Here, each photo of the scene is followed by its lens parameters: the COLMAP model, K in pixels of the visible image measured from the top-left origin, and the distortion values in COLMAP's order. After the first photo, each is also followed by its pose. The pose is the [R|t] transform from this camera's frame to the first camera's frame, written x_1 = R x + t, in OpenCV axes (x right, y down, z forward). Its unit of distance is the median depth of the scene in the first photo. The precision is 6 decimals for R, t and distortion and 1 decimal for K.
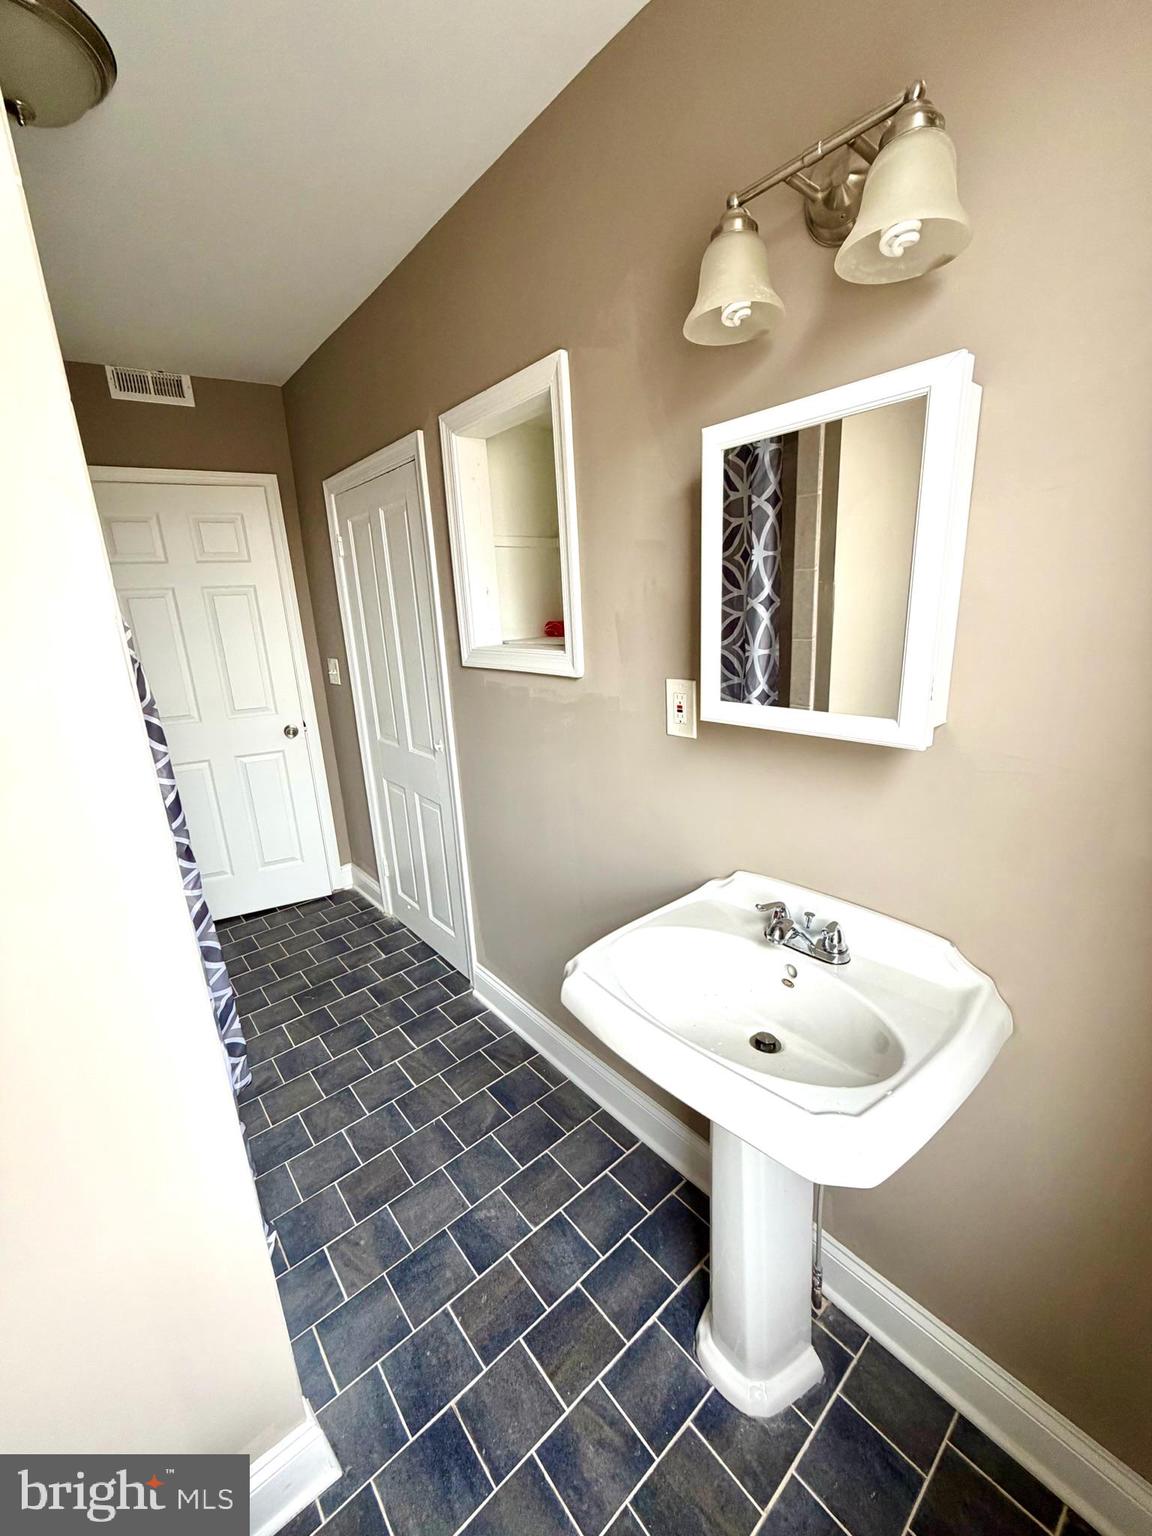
lens RADIAL K [[607.9, 0, 573.4], [0, 607.9, 763.4], [0, 0, 1]] dist [-0.000601, 0.000612]
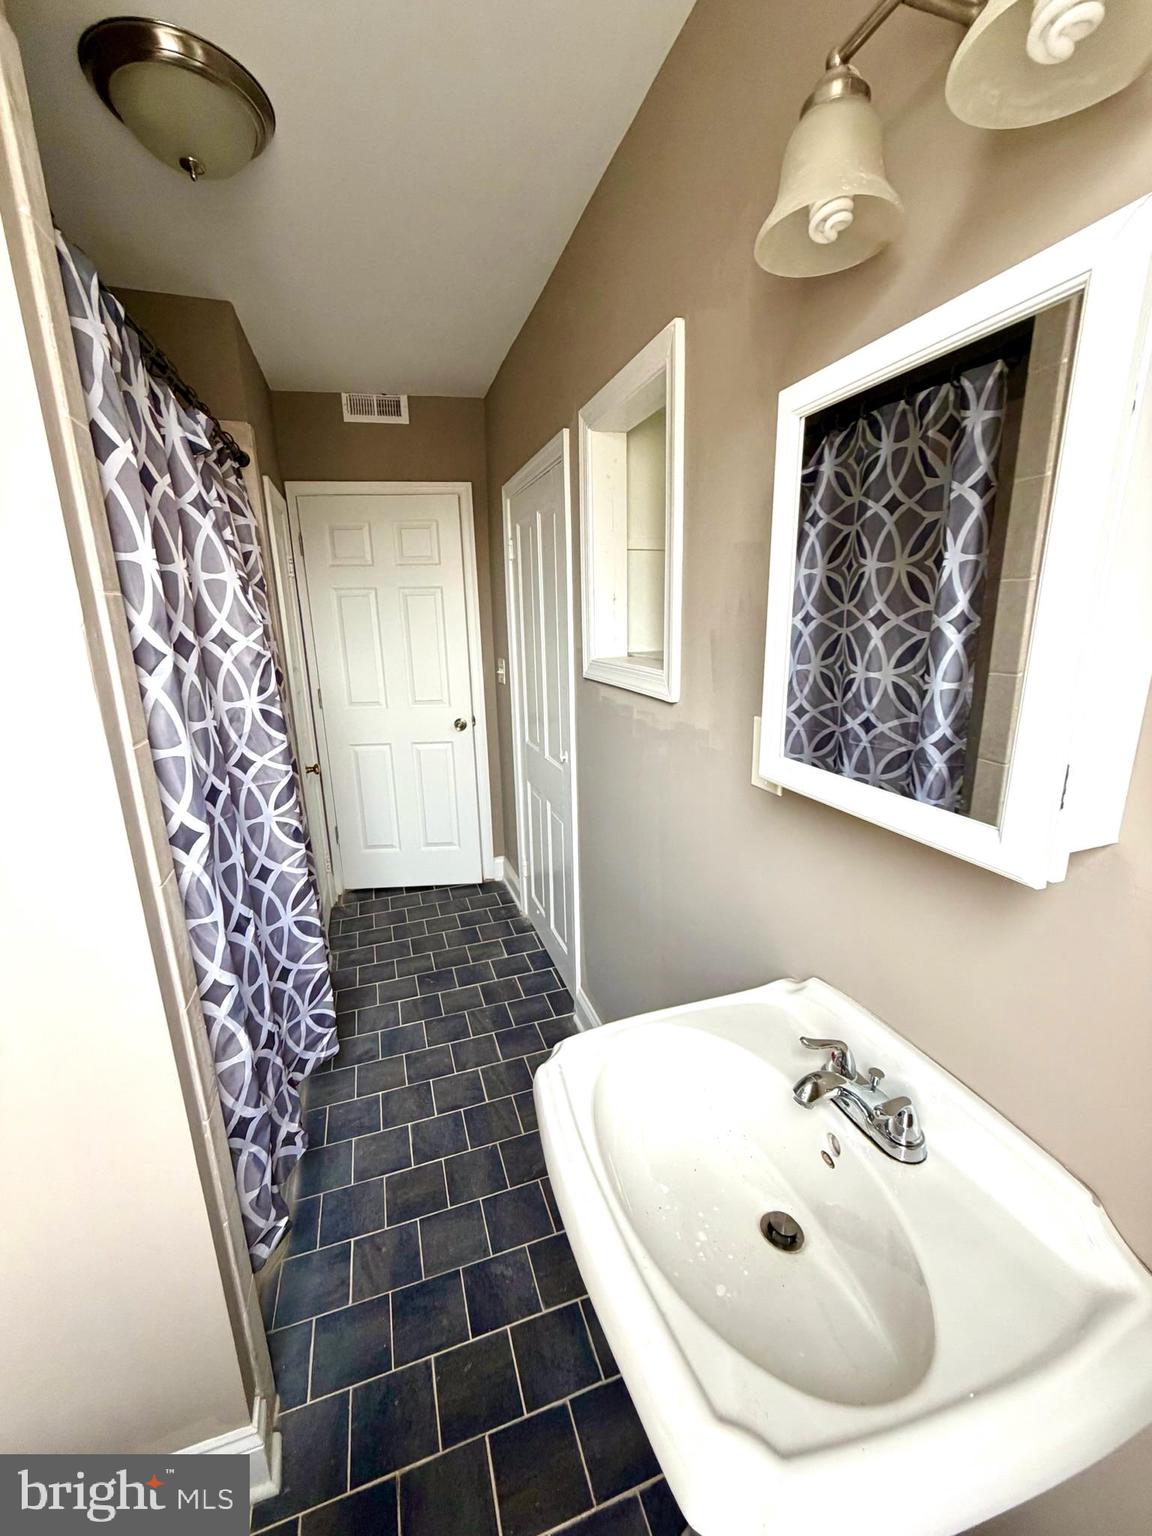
lens RADIAL K [[607.9, 0, 576.6], [0, 607.9, 763.9], [0, 0, 1]] dist [-0.000601, 0.000612]
pose [[0.930755, 0.117408, -0.346281, 0.167635], [-0.118056, 0.992819, 0.019299, -0.049546], [0.346060, 0.022918, 0.937932, 0.133257]]
